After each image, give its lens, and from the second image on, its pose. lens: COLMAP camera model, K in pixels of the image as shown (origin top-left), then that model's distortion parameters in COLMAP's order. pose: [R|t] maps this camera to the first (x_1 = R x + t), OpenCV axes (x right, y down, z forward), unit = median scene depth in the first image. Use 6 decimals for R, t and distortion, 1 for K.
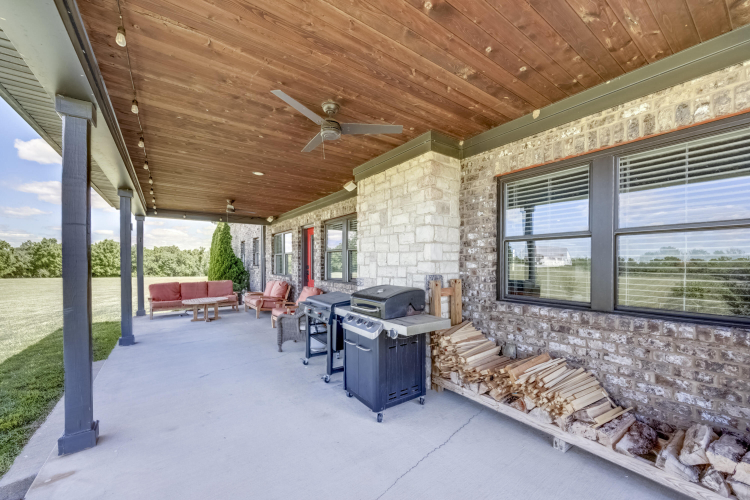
lens RADIAL K [[291.0, 0, 375.8], [0, 291.0, 262.5], [0, 0, 1]] dist [-0.000332, 0.000073]
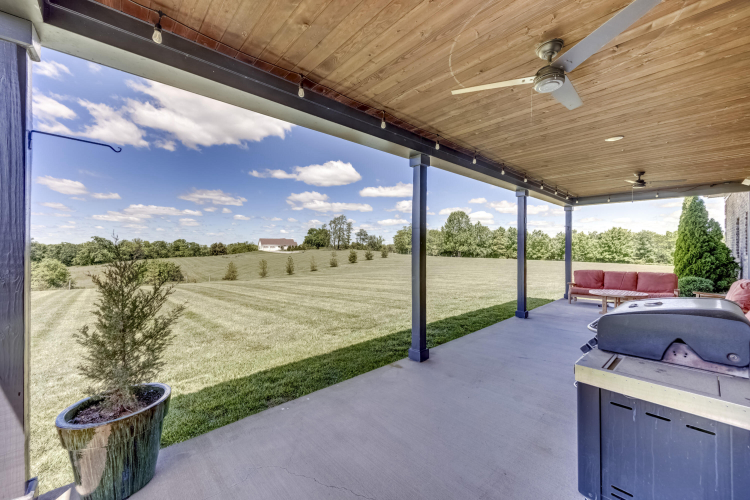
lens RADIAL K [[294.2, 0, 375.0], [0, 294.2, 250.0], [0, 0, 1]] dist [-0.000283, 0.000007]
pose [[0.131750, 0.002991, -0.991278, 0.116450], [-0.000188, 0.999996, 0.002992, -0.001737], [0.991283, -0.000208, 0.131750, 0.093686]]
